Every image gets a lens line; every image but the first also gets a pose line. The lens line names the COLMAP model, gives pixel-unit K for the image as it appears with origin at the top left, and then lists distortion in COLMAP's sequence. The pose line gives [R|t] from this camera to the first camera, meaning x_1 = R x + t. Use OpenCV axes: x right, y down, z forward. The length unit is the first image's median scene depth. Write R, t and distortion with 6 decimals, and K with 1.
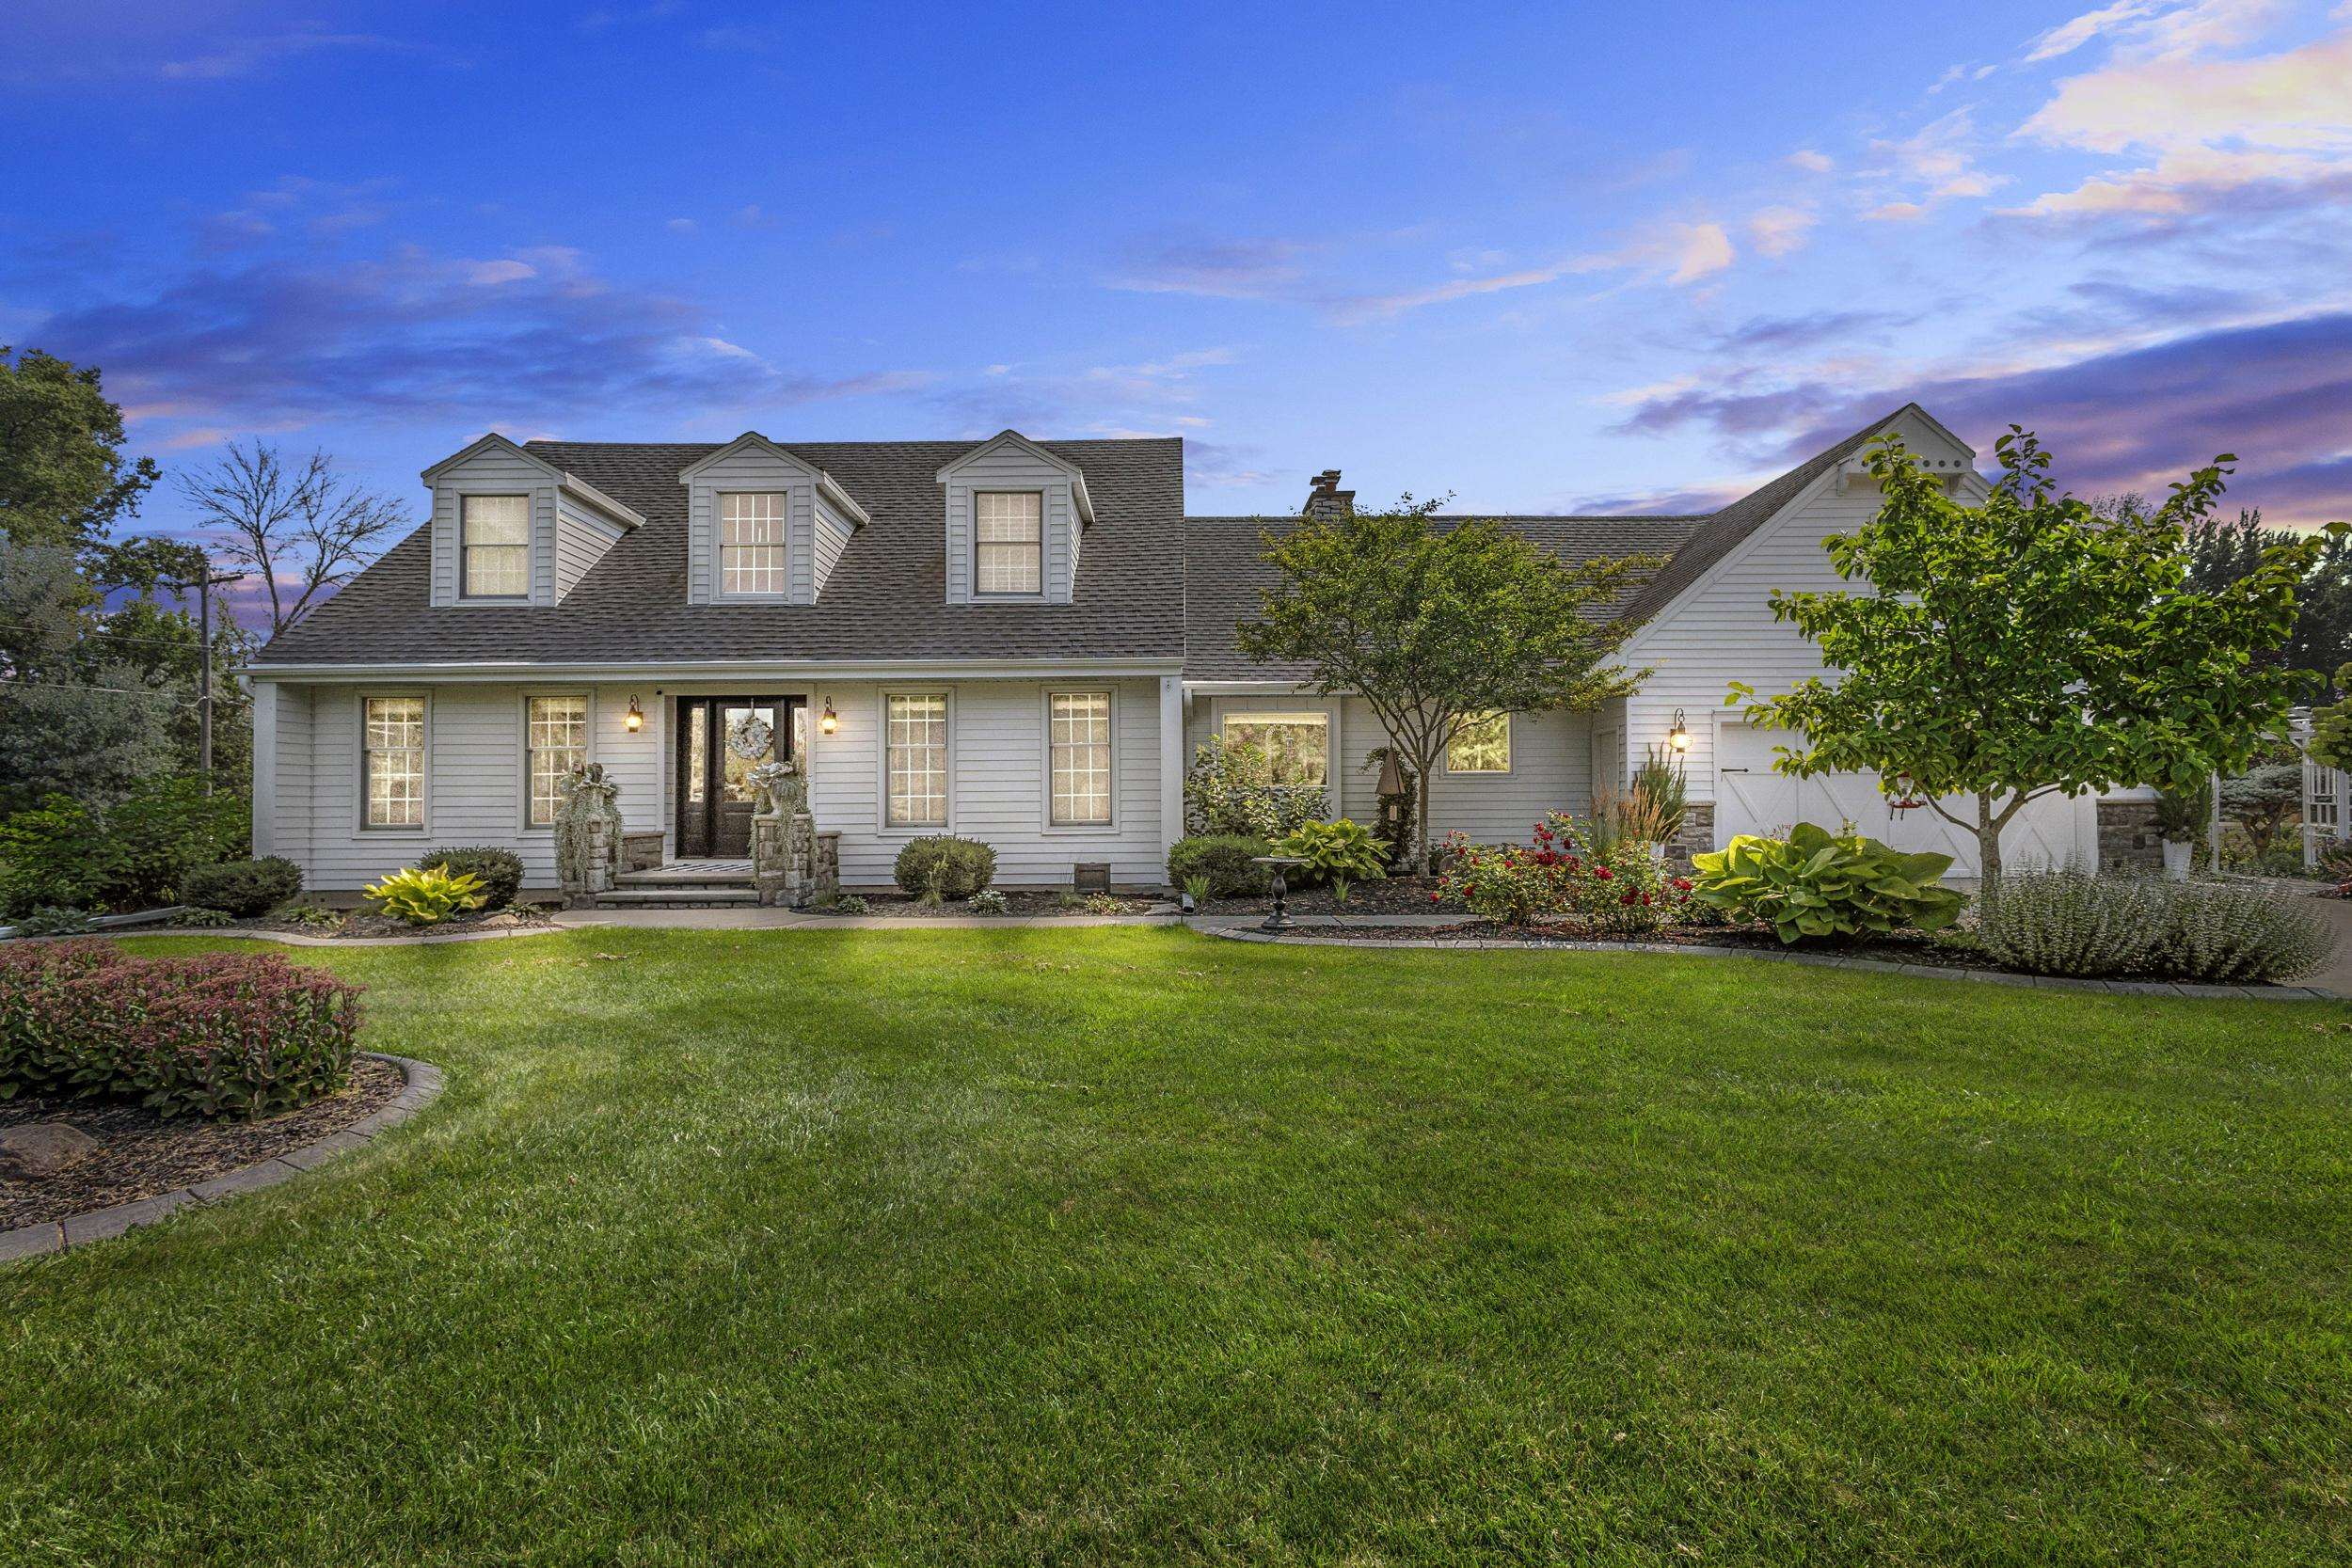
lens RADIAL K [[1081.2, 0, 1180.8], [0, 1081.2, 782.7], [0, 0, 1]] dist [-0.000203, -0.000978]
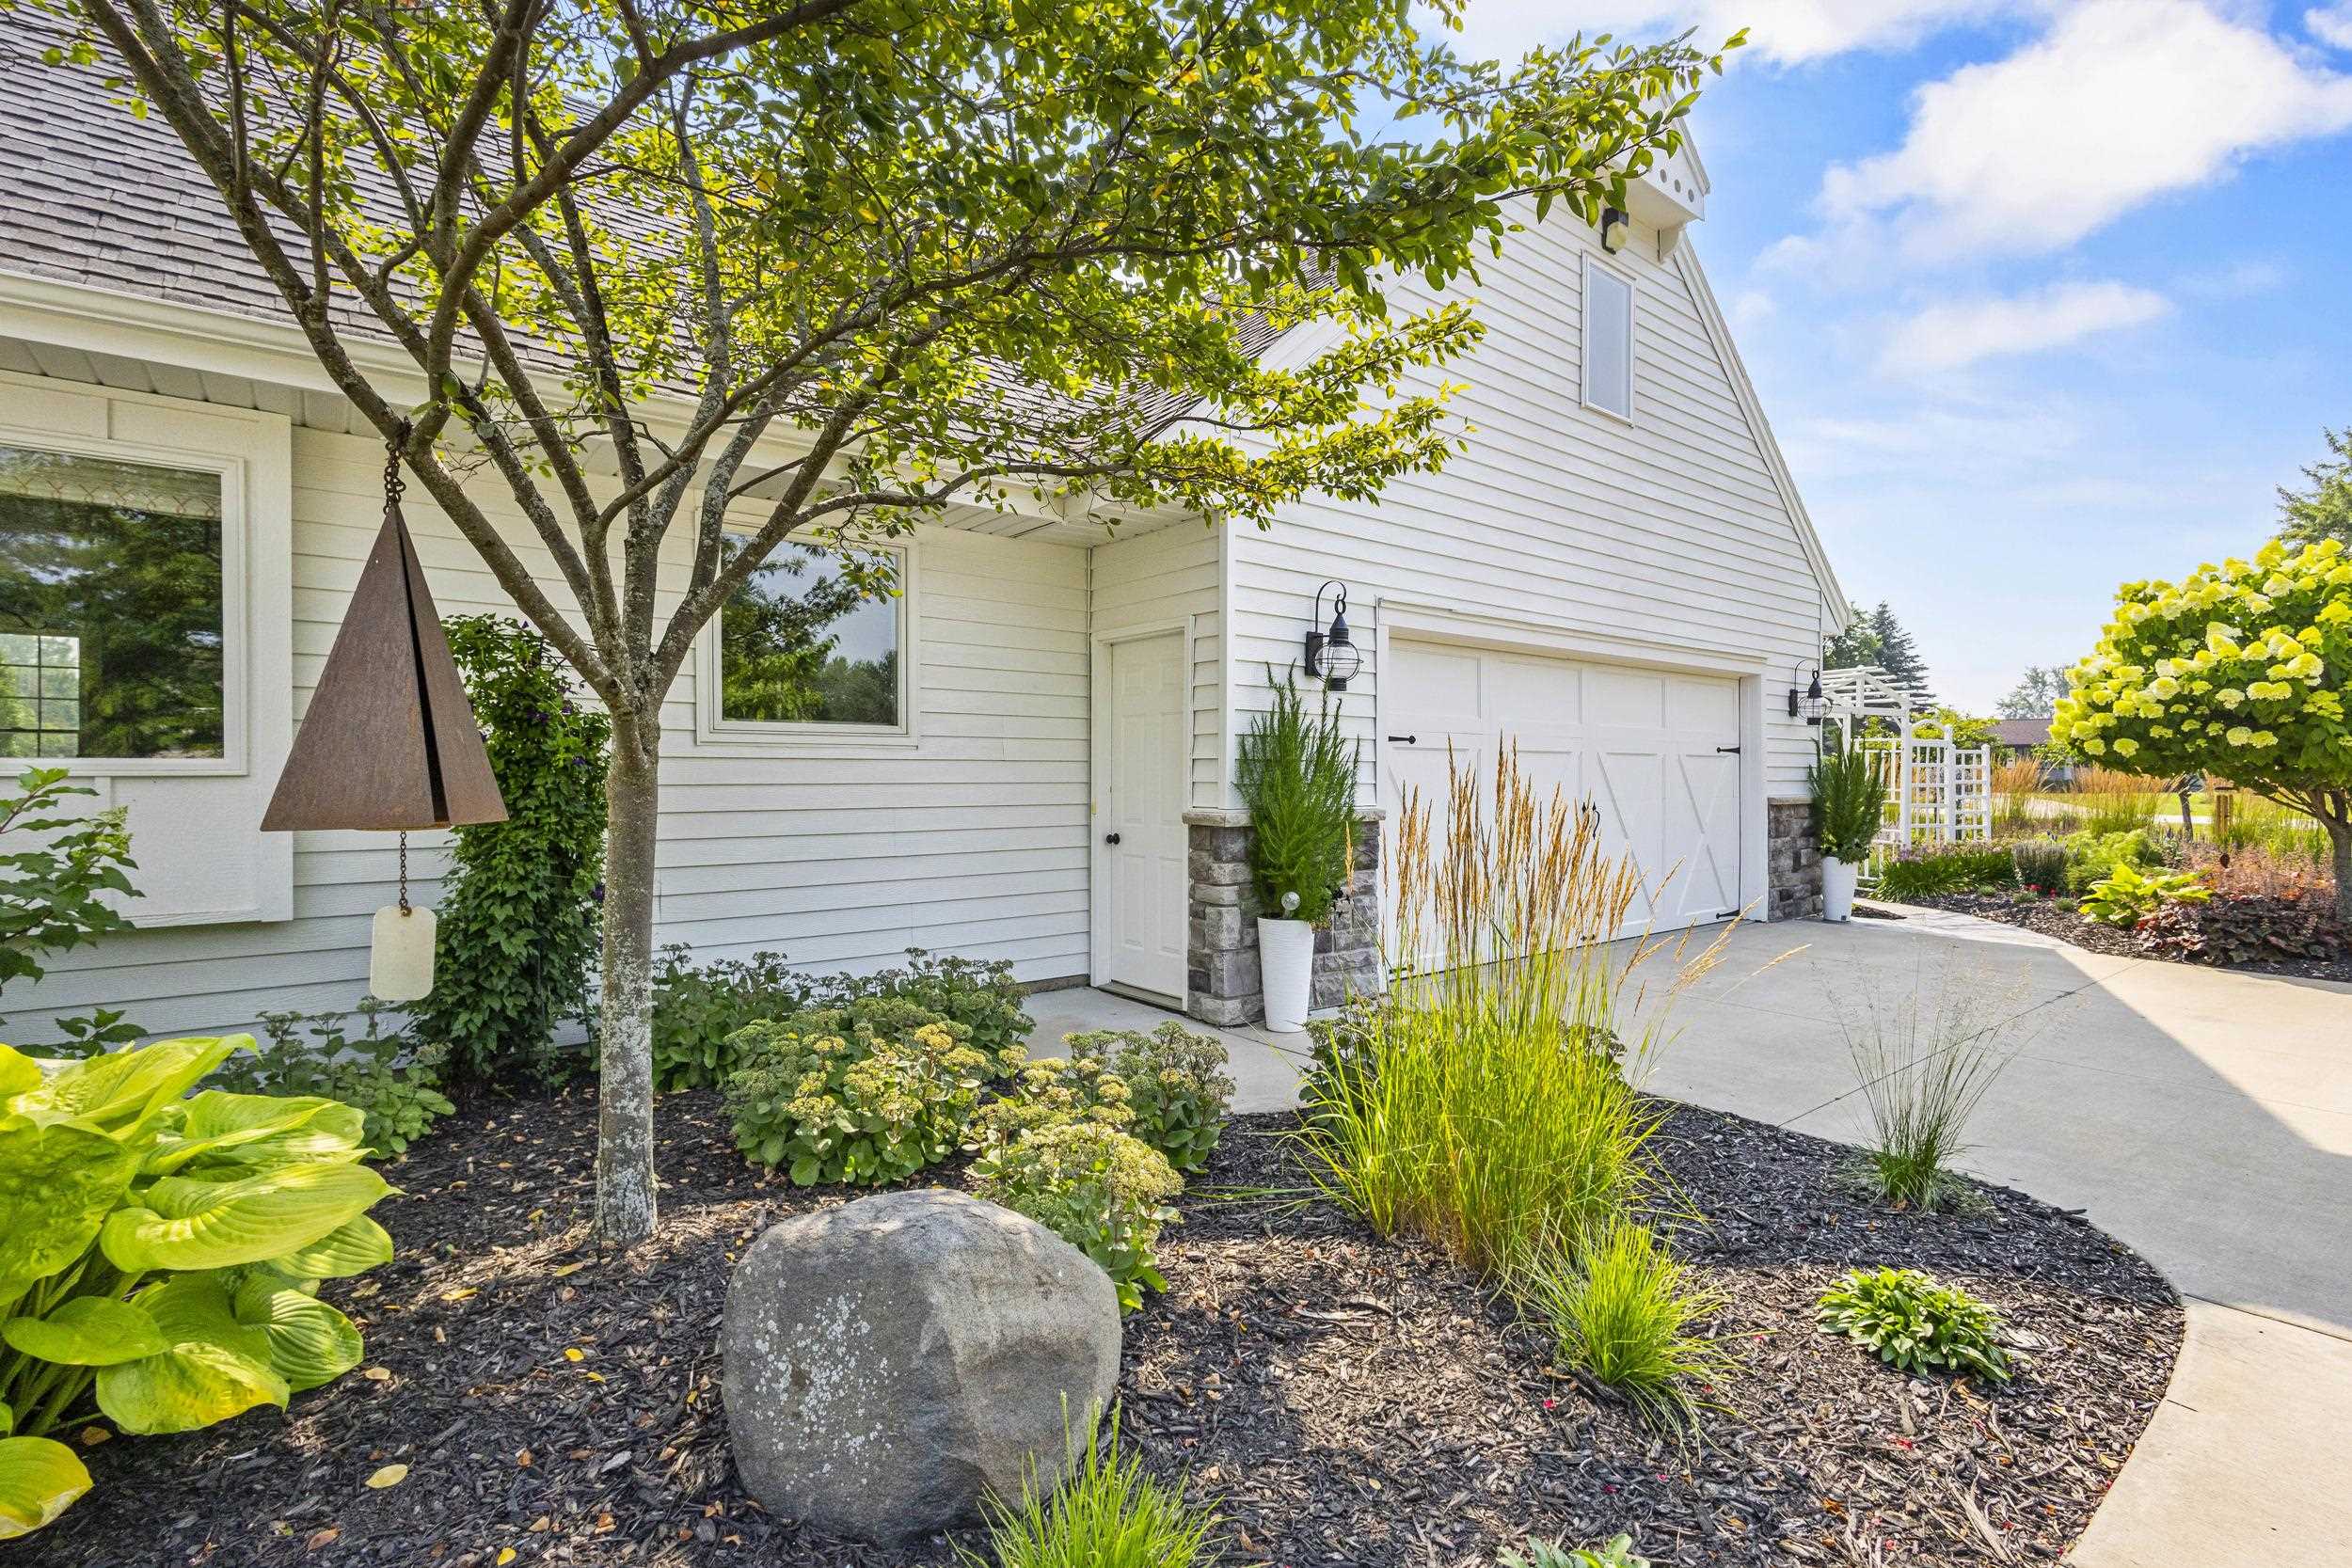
lens RADIAL K [[1081.2, 0, 1184.7], [0, 1081.2, 780.4], [0, 0, 1]] dist [-0.000203, -0.000978]
pose [[0.776823, 0.001949, 0.629716, 0.172505], [-0.017309, 0.999683, 0.018259, -0.001558], [-0.629481, -0.025084, 0.776611, 0.754159]]
